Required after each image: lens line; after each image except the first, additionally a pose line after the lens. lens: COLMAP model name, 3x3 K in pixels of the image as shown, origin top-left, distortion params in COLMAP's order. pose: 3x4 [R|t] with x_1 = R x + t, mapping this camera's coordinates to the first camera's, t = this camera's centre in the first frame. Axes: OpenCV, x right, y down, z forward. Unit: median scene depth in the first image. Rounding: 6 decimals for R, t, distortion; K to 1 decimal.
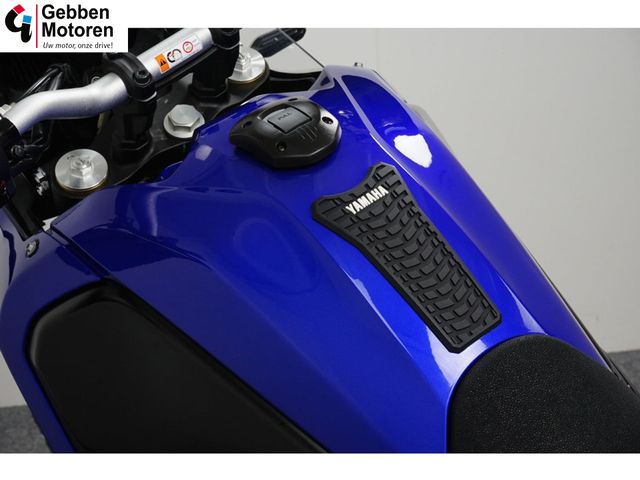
lens RADIAL K [[1308.5, 0, 321.1], [0, 1308.5, 239.3], [0, 0, 1]] dist [-0.038566, 0.000000]
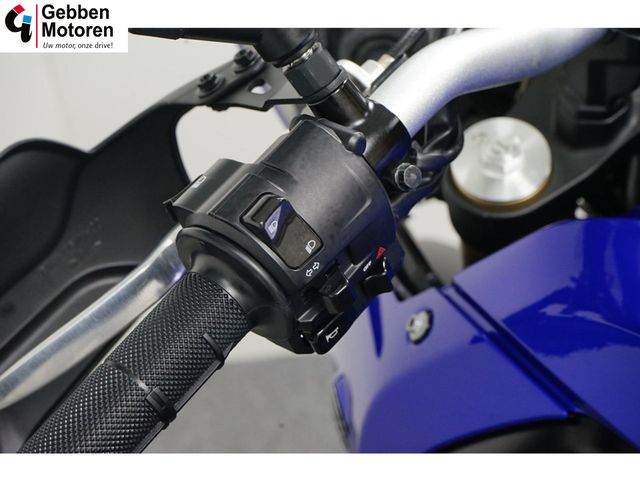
lens RADIAL K [[1308.5, 0, 319.8], [0, 1308.5, 241.1], [0, 0, 1]] dist [-0.038566, 0.000000]
pose [[0.974439, 0.008117, -0.224507, -0.136453], [0.019885, 0.992308, 0.122184, -0.088306], [0.223772, -0.123525, 0.966782, 0.465622]]
